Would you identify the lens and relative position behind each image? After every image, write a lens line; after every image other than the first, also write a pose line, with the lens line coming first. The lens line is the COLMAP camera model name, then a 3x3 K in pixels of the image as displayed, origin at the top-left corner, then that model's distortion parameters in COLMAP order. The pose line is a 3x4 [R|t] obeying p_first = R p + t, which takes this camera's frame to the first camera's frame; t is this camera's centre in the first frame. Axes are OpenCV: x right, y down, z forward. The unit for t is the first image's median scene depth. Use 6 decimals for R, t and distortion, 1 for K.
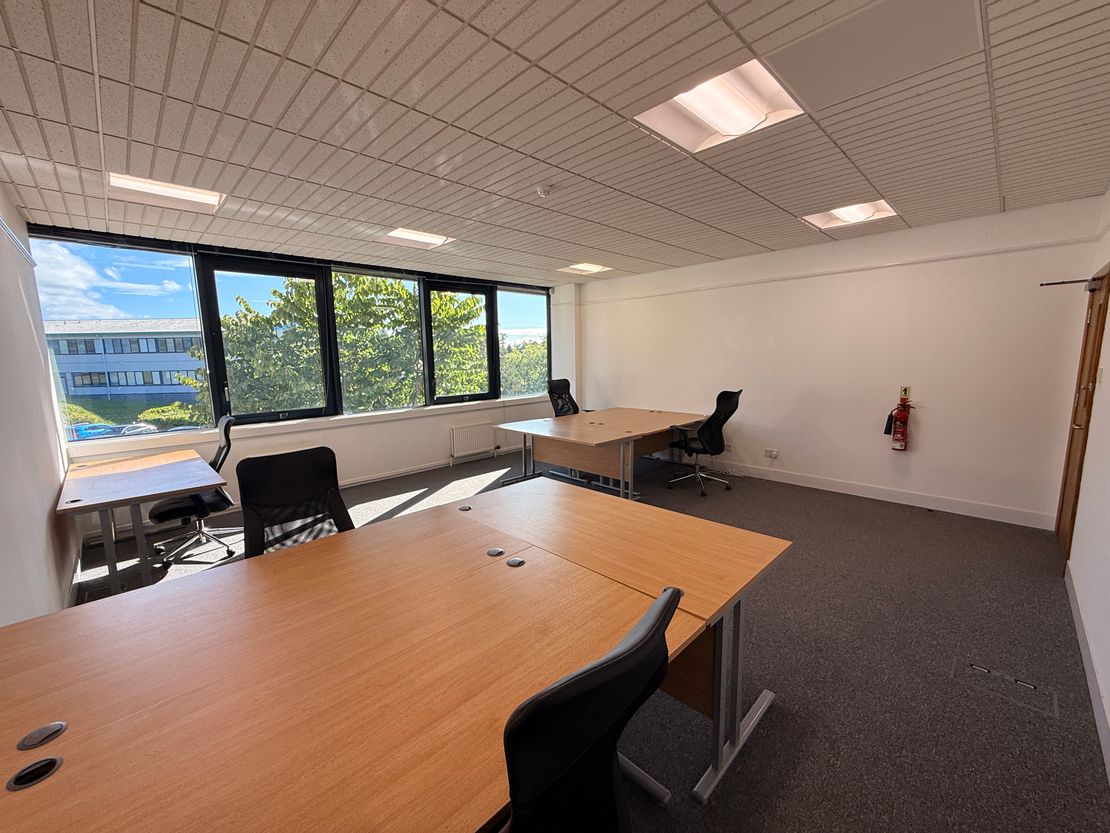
lens RADIAL K [[443.7, 0, 548.4], [0, 443.7, 418.6], [0, 0, 1]] dist [-0.000648, 0.000024]
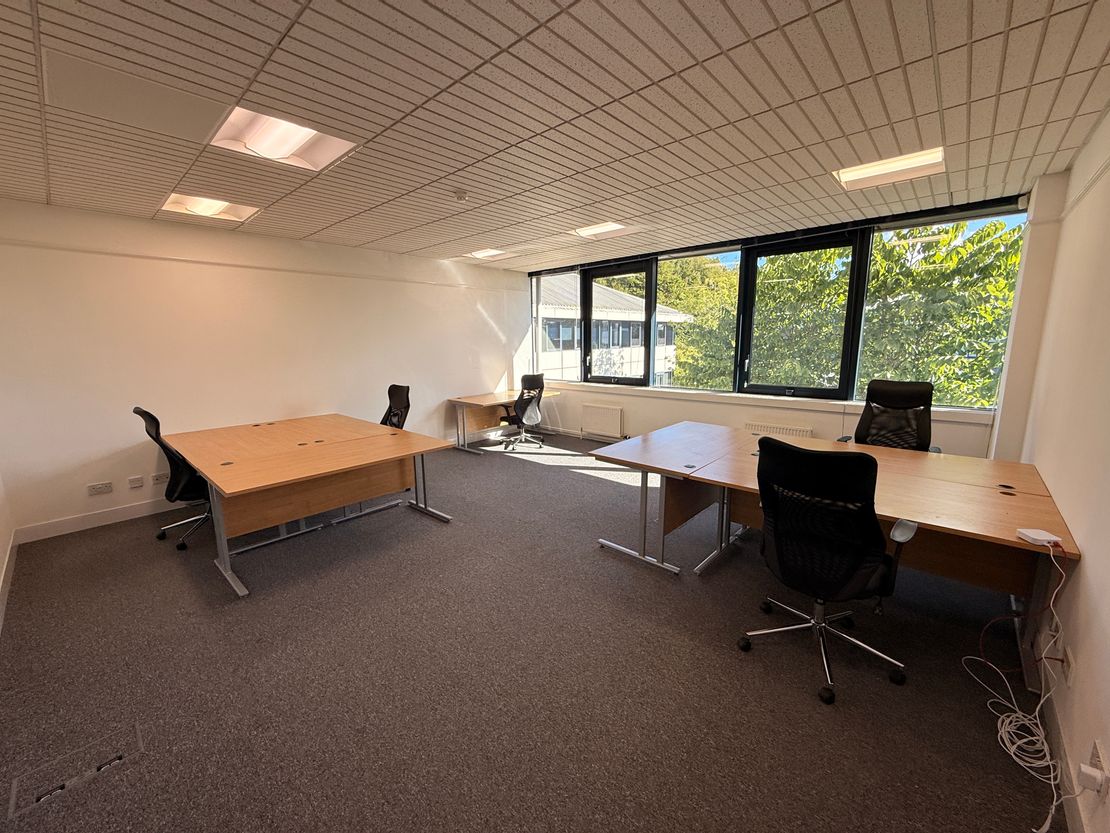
lens RADIAL K [[443.7, 0, 548.4], [0, 443.7, 418.6], [0, 0, 1]] dist [-0.000648, 0.000024]
pose [[0.057606, 0.198305, -0.978446, 0.523888], [-0.133605, 0.972789, 0.189293, -0.086705], [0.989359, 0.119821, 0.082533, 0.505599]]
